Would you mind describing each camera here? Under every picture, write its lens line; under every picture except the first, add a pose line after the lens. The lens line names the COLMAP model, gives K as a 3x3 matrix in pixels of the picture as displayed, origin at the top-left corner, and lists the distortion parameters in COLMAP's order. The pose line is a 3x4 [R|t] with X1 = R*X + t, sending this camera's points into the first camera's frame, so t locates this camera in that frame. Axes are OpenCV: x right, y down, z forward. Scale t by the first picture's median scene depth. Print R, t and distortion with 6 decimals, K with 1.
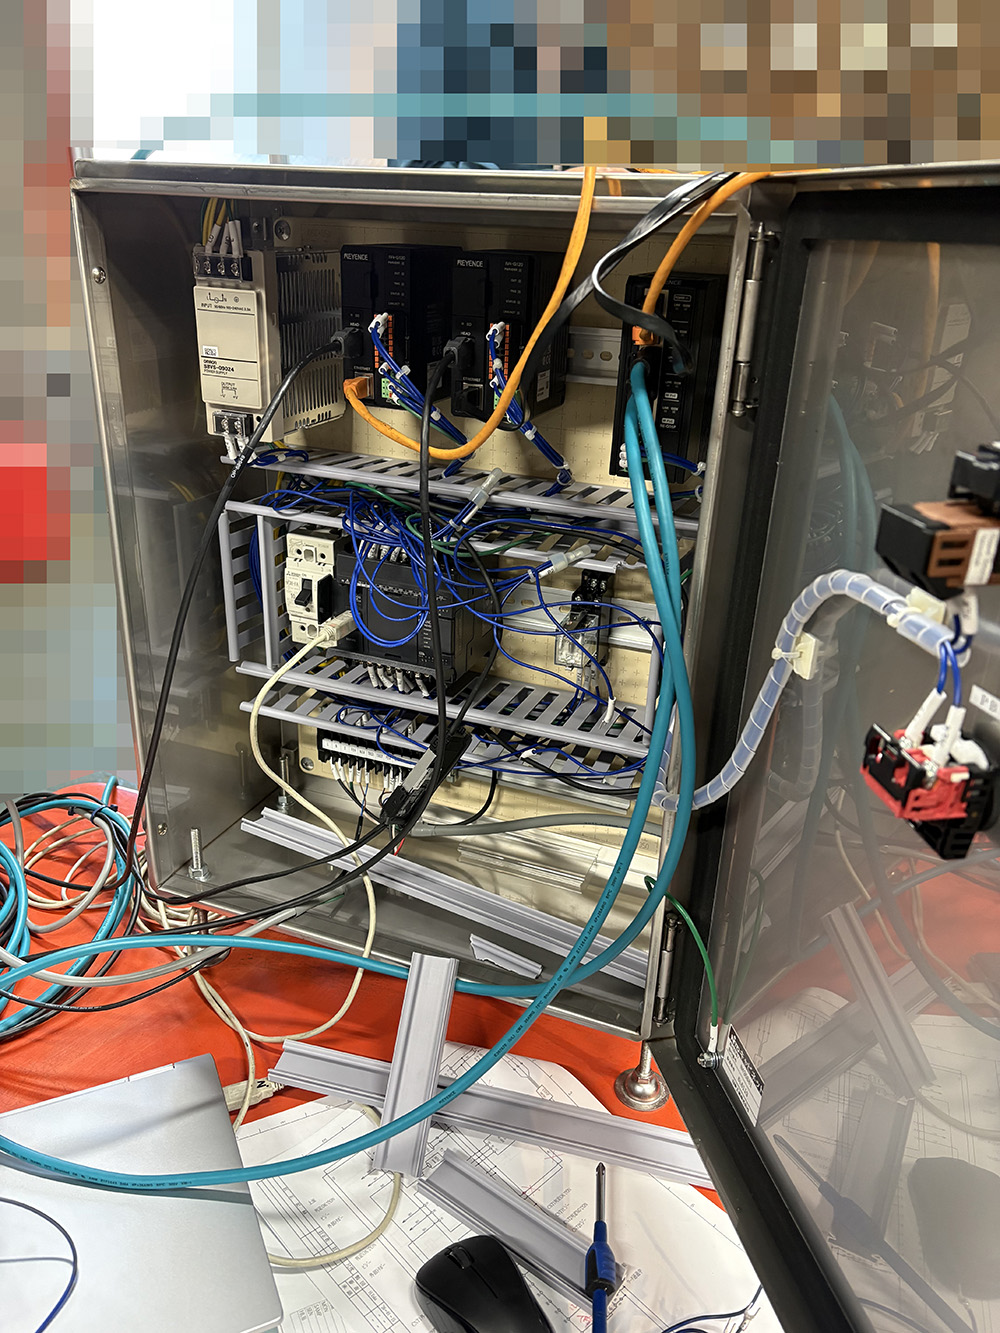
lens RADIAL K [[1015.1, 0, 501.0], [0, 1015.1, 672.3], [0, 0, 1]] dist [0.086625, -0.133824]
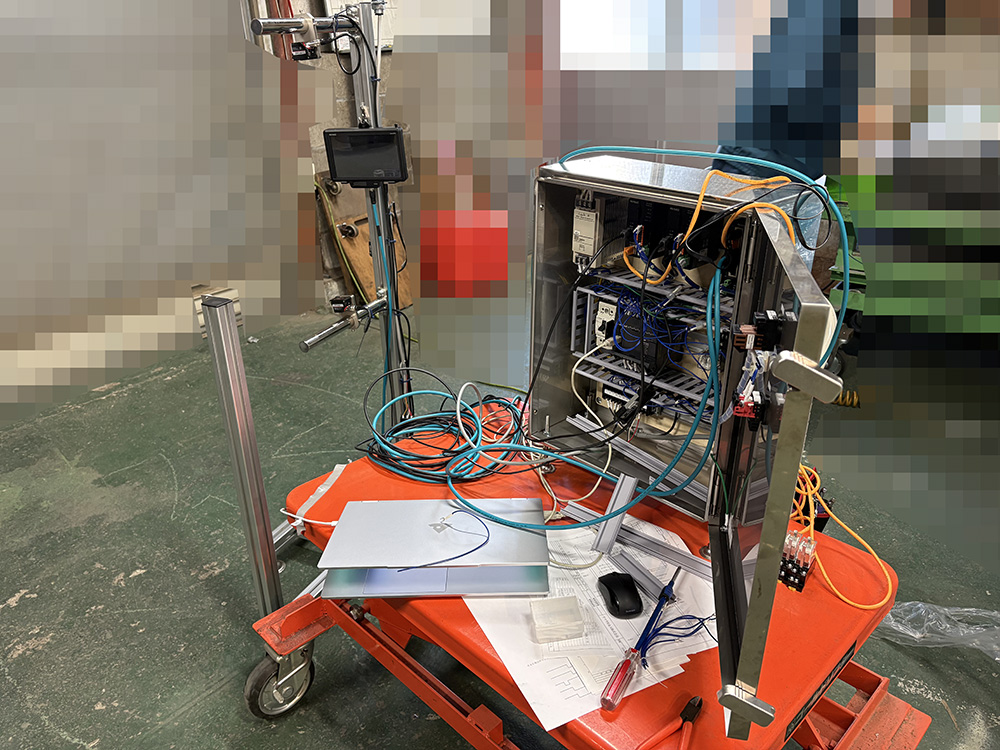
lens RADIAL K [[761.5, 0, 500.0], [0, 761.5, 375.0], [0, 0, 1]] dist [0.086625, -0.133824]
pose [[0.913652, 0.137210, -0.382639, 0.310826], [-0.137366, 0.990151, 0.027057, 0.022961], [0.382583, 0.027841, 0.923502, -0.811715]]
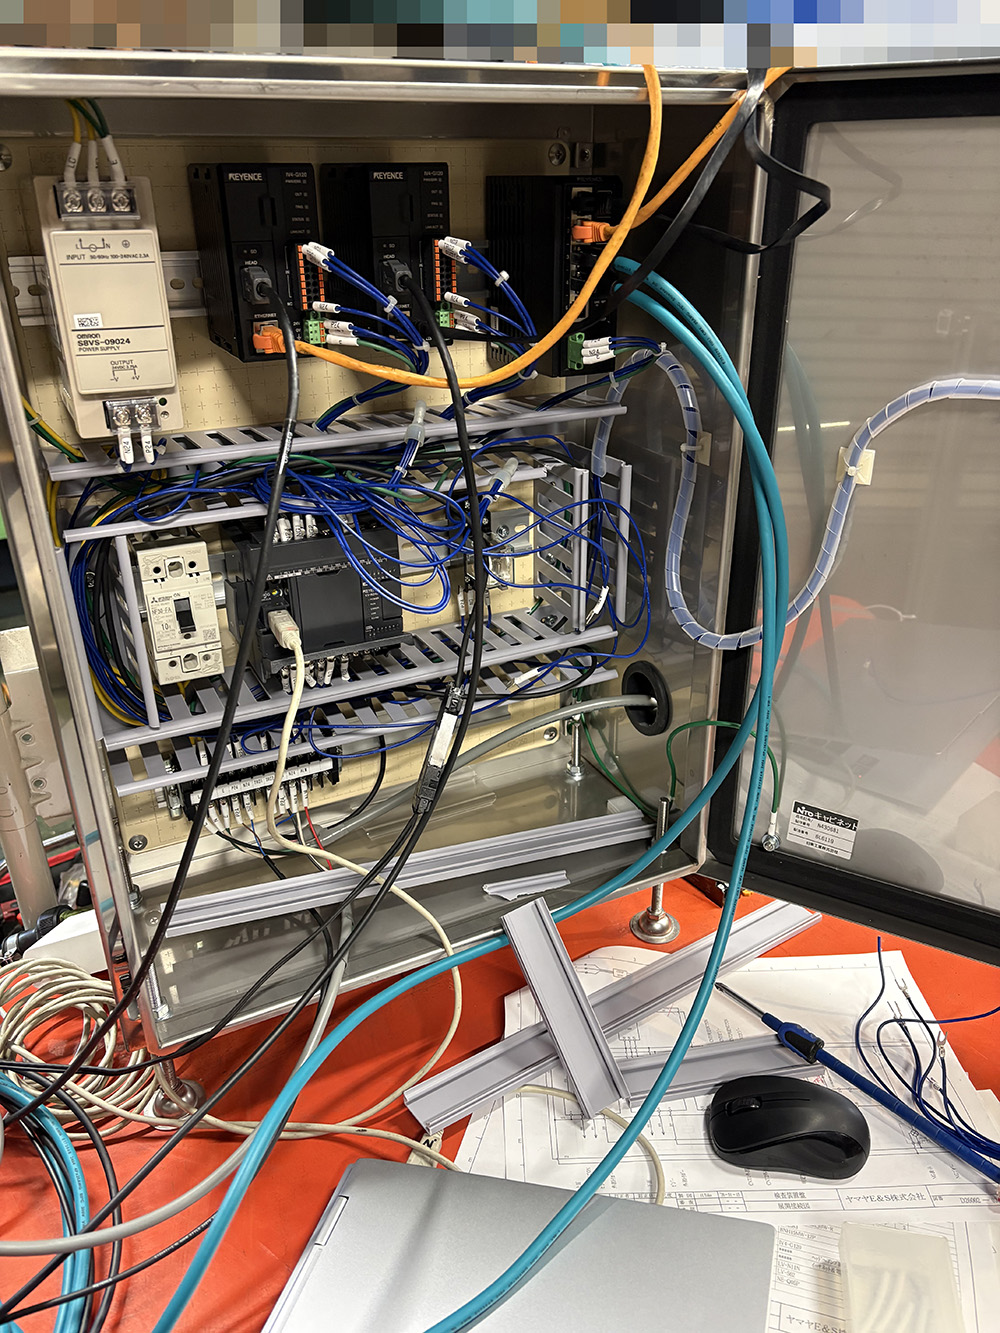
lens RADIAL K [[1018.1, 0, 498.1], [0, 1018.1, 662.9], [0, 0, 1]] dist [0.036342, -0.005987]
pose [[0.674388, -0.361867, 0.643625, -0.587878], [0.334293, 0.926856, 0.170837, -0.104271], [-0.658368, 0.099949, 0.746030, 0.258807]]
